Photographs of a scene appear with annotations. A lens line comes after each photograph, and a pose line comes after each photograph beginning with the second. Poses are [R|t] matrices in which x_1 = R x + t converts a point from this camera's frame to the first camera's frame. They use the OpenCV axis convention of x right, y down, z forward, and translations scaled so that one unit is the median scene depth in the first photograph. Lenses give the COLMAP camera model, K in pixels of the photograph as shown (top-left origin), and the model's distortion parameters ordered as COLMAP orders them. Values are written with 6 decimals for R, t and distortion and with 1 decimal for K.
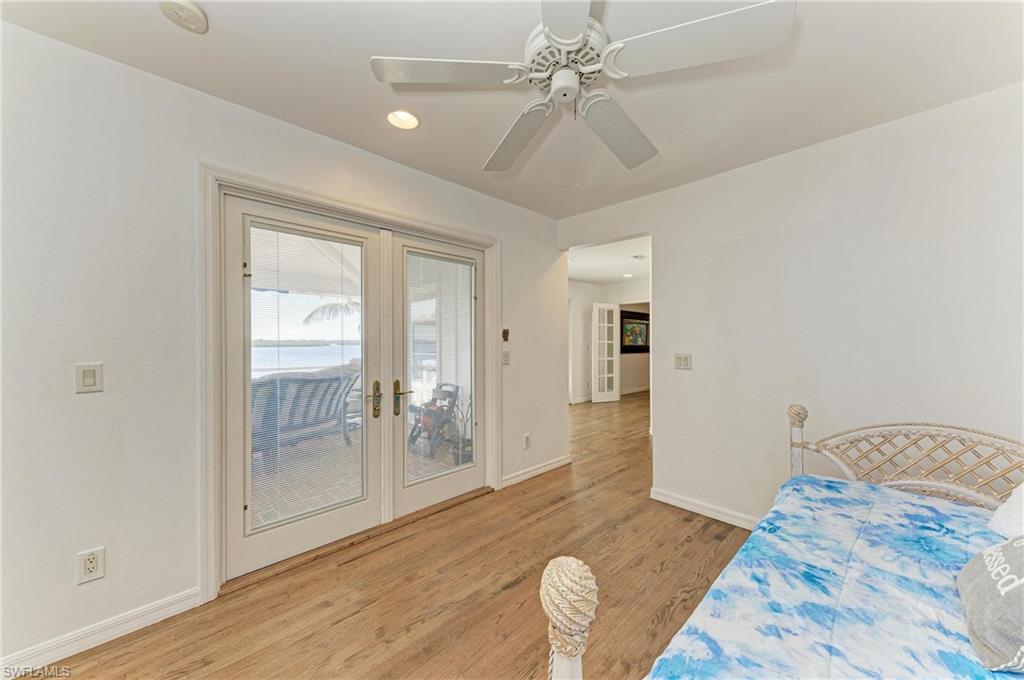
lens RADIAL K [[364.8, 0, 512.2], [0, 364.8, 340.2], [0, 0, 1]] dist [-0.001063, -0.001504]
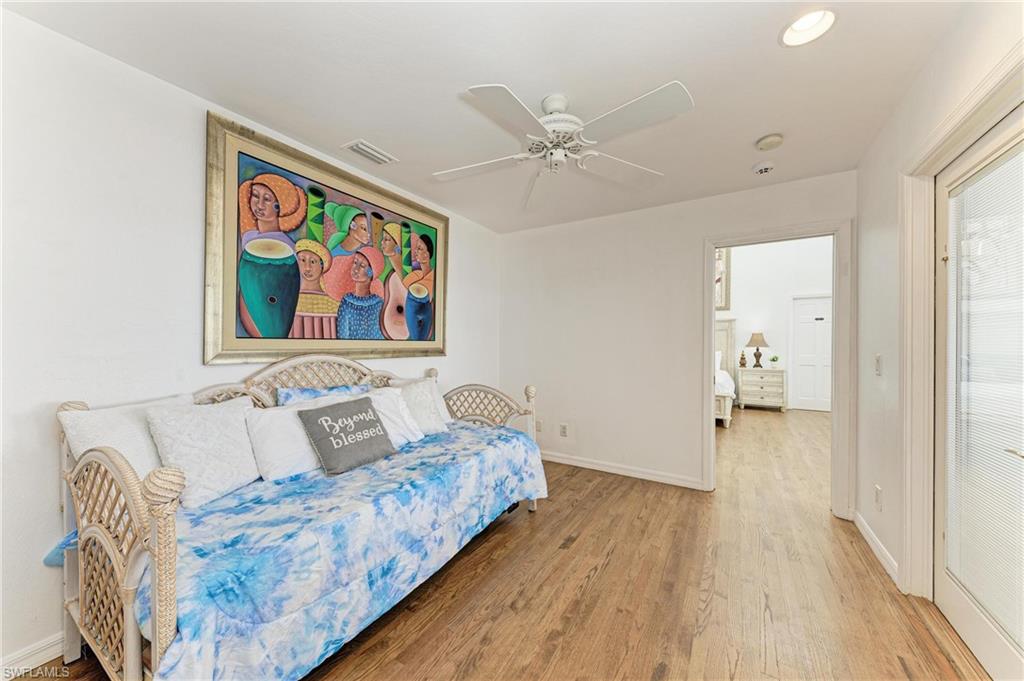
lens RADIAL K [[364.8, 0, 510.9], [0, 364.8, 341.8], [0, 0, 1]] dist [-0.001063, -0.001504]
pose [[-0.970481, 0.002514, -0.241163, 0.581822], [0.000819, 0.999974, 0.007127, 0.003588], [0.241175, 0.006719, -0.970458, 2.064076]]
